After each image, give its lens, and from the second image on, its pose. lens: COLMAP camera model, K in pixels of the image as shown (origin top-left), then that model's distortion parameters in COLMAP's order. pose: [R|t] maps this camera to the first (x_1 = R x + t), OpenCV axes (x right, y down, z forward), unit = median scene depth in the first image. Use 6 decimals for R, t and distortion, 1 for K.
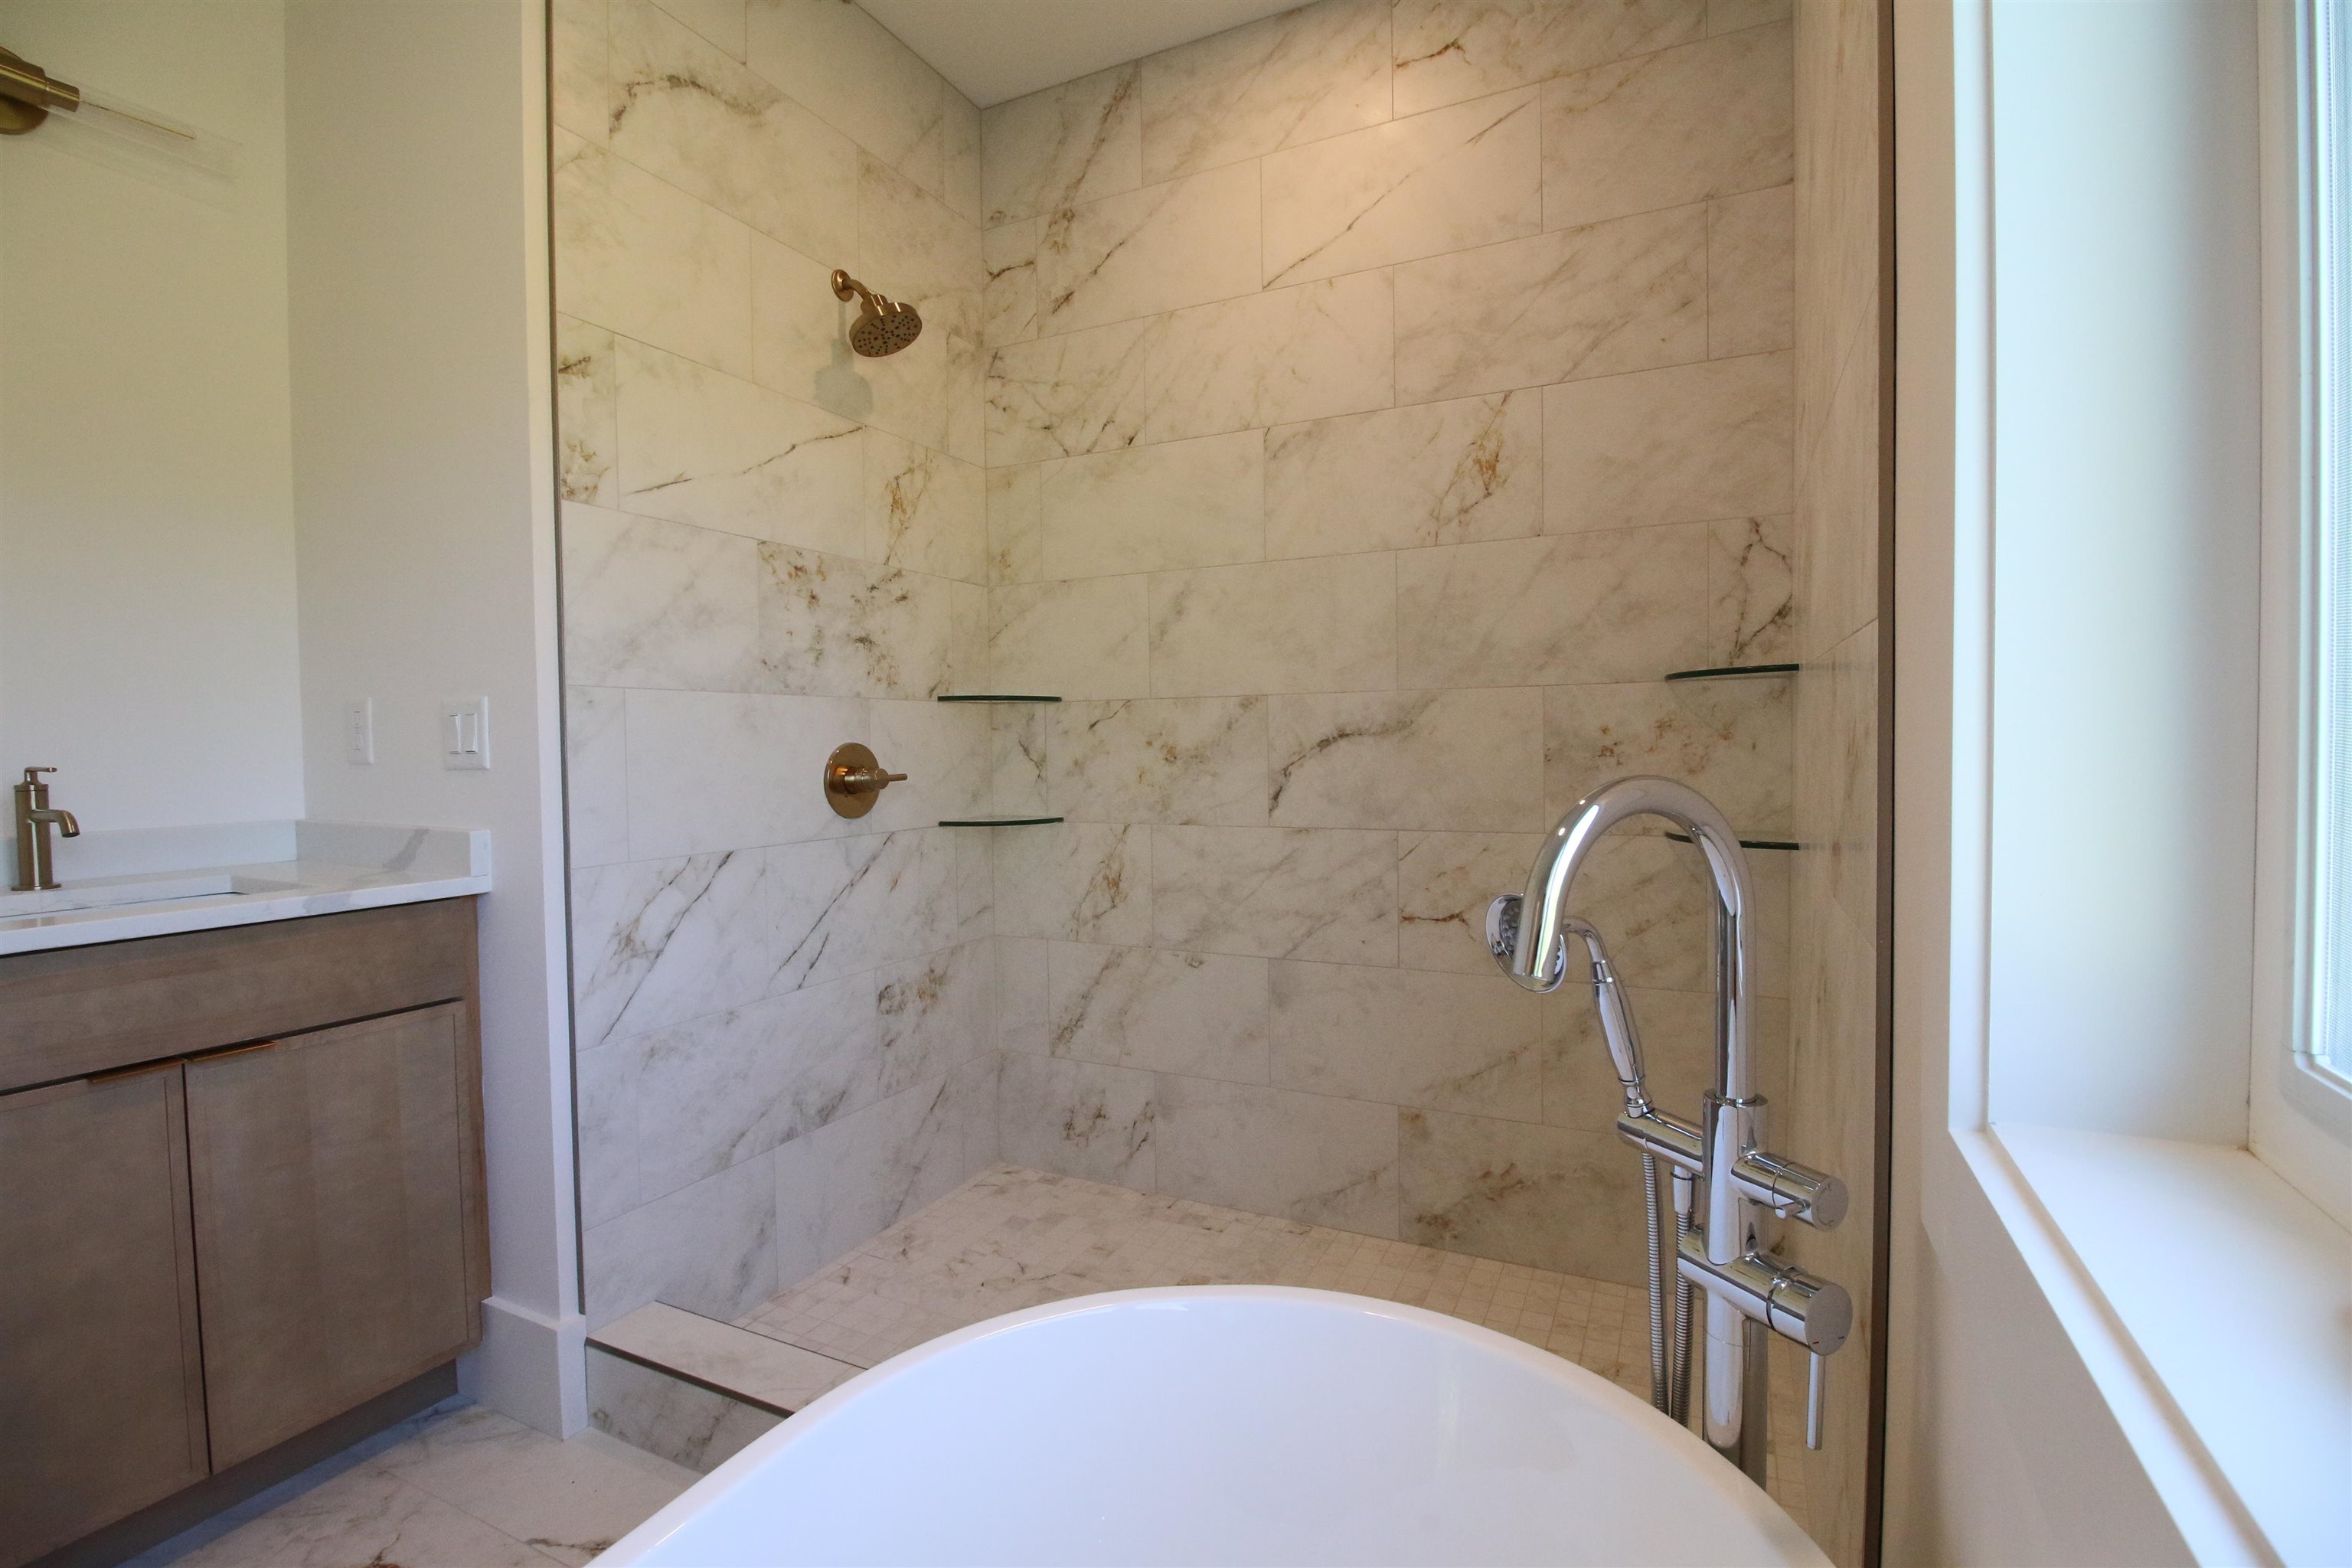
lens RADIAL K [[1084.7, 0, 1186.4], [0, 1084.7, 775.0], [0, 0, 1]] dist [0.000734, -0.013365]
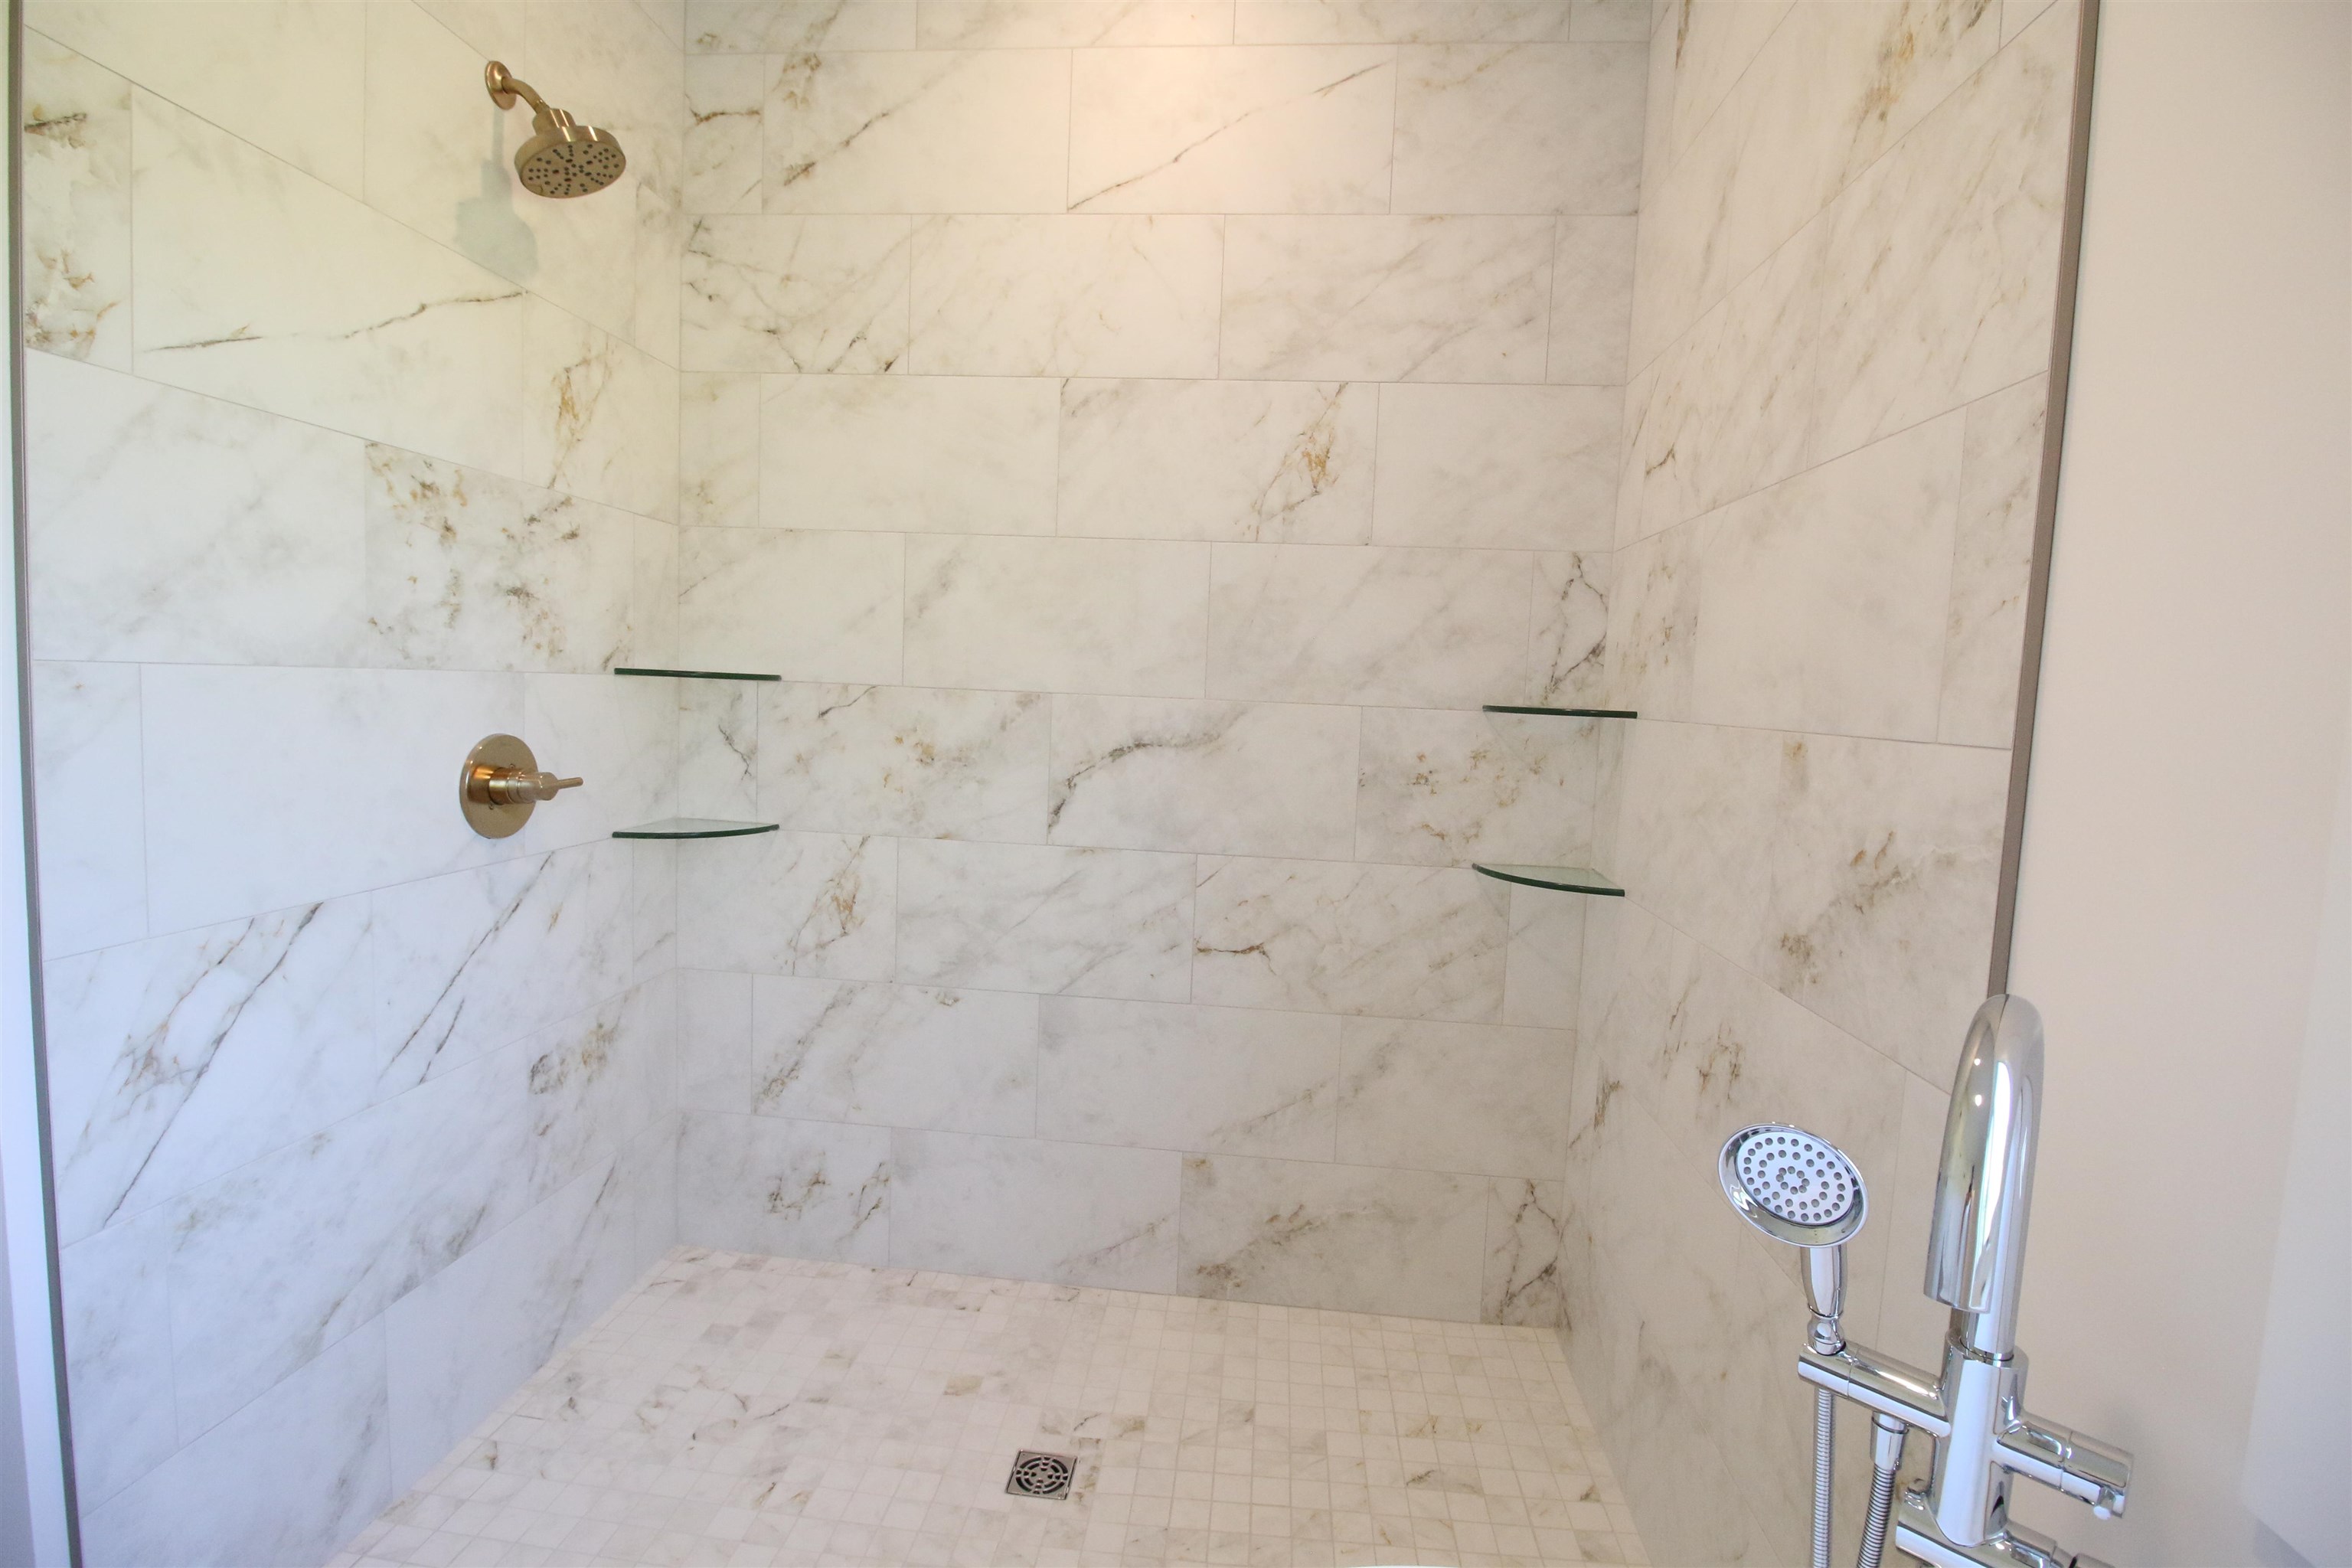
lens RADIAL K [[1084.7, 0, 1186.4], [0, 1084.7, 775.0], [0, 0, 1]] dist [0.000734, -0.013365]
pose [[0.934657, 0.024728, 0.354690, -0.137805], [-0.043987, 0.997957, 0.046337, -0.056896], [-0.352819, -0.058911, 0.933835, 0.164921]]
